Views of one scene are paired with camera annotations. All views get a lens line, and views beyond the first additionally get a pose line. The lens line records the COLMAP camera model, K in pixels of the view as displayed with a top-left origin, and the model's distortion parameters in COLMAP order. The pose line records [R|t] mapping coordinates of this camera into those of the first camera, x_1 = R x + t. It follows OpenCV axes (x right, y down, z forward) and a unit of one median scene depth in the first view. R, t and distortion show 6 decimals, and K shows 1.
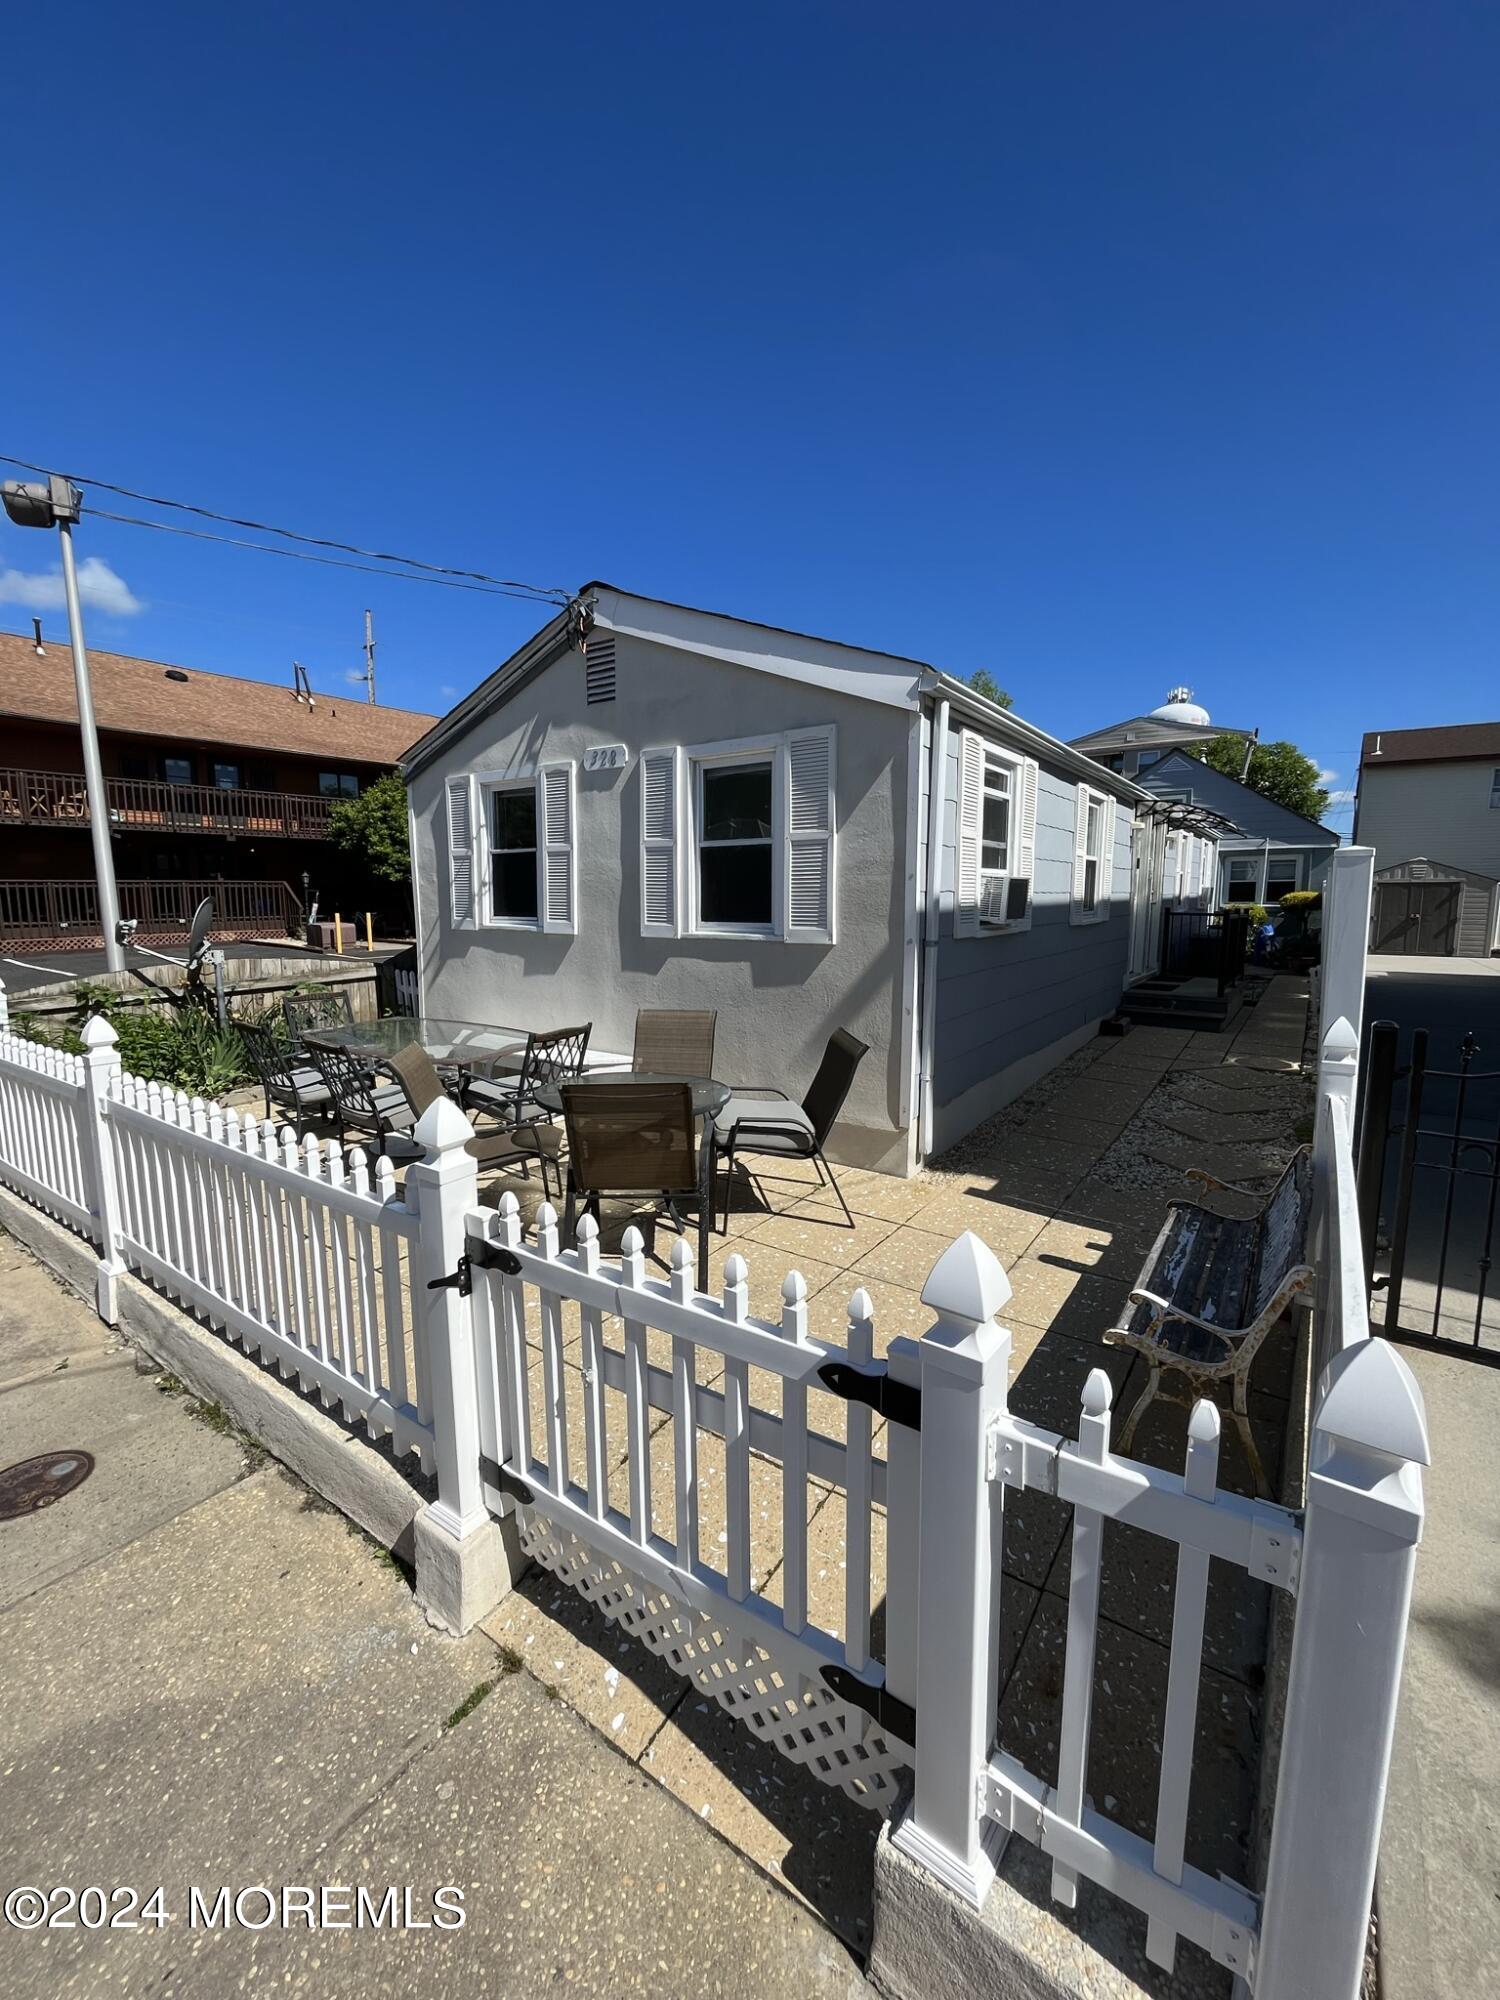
lens RADIAL K [[807.8, 0, 746.0], [0, 807.8, 999.9], [0, 0, 1]] dist [-0.001748, -0.000182]
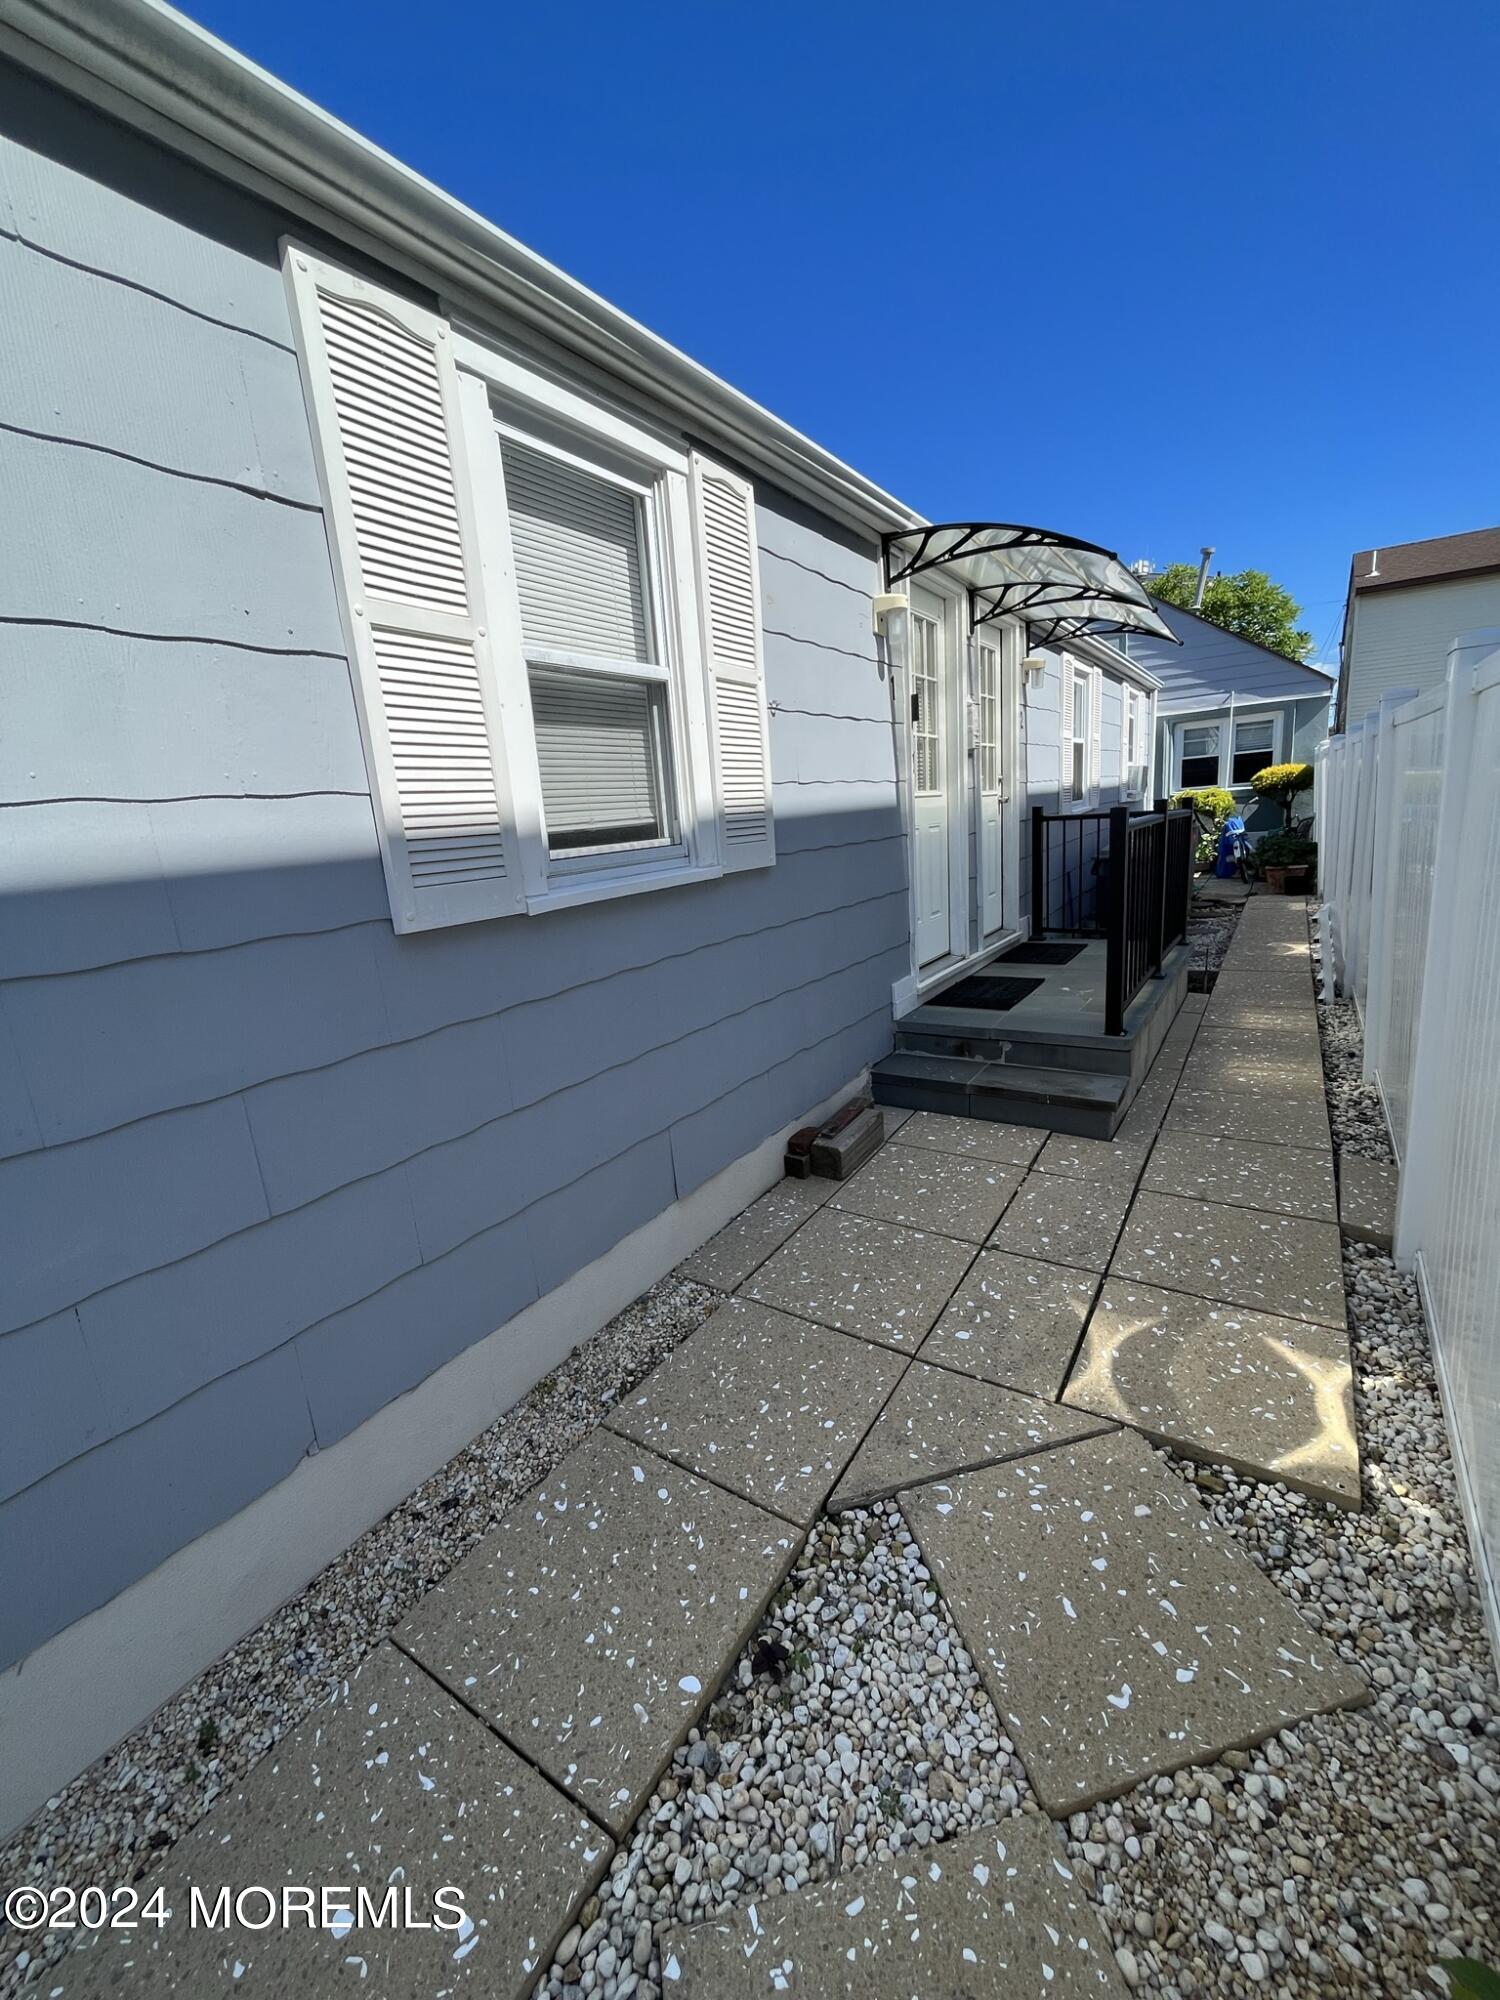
lens RADIAL K [[807.8, 0, 747.0], [0, 807.8, 1003.9], [0, 0, 1]] dist [-0.001748, -0.000182]
pose [[0.996030, -0.087006, 0.018841, 0.266748], [0.084890, 0.992012, 0.093310, -0.045384], [-0.026809, -0.091340, 0.995459, 0.406204]]
